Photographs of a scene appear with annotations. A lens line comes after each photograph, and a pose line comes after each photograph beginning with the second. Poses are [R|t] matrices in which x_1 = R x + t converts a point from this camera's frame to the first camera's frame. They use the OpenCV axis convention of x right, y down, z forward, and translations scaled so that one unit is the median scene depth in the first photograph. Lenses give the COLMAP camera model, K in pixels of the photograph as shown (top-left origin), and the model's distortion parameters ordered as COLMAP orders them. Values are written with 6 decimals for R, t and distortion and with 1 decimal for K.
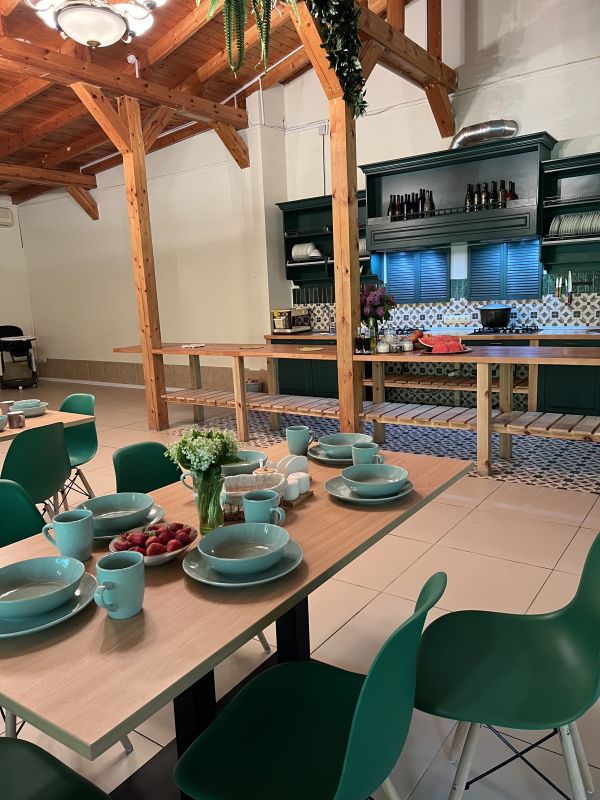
lens RADIAL K [[605.2, 0, 307.4], [0, 605.2, 401.6], [0, 0, 1]] dist [0.048369, -0.032017]
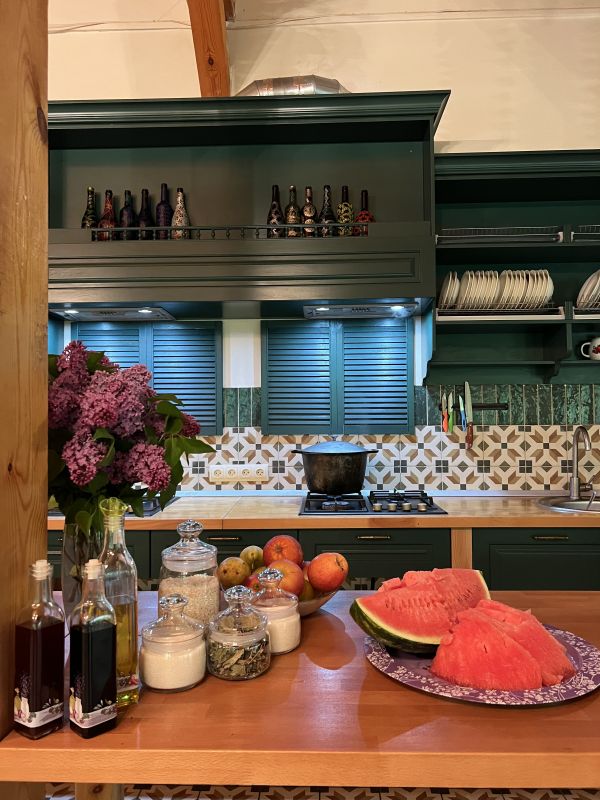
lens RADIAL K [[605.2, 0, 305.4], [0, 605.2, 402.9], [0, 0, 1]] dist [0.048369, -0.032017]
pose [[0.838237, 0.056068, 0.542416, 0.041679], [0.066193, 0.976883, -0.203270, -0.099959], [-0.541274, 0.206293, 0.815148, 0.646697]]
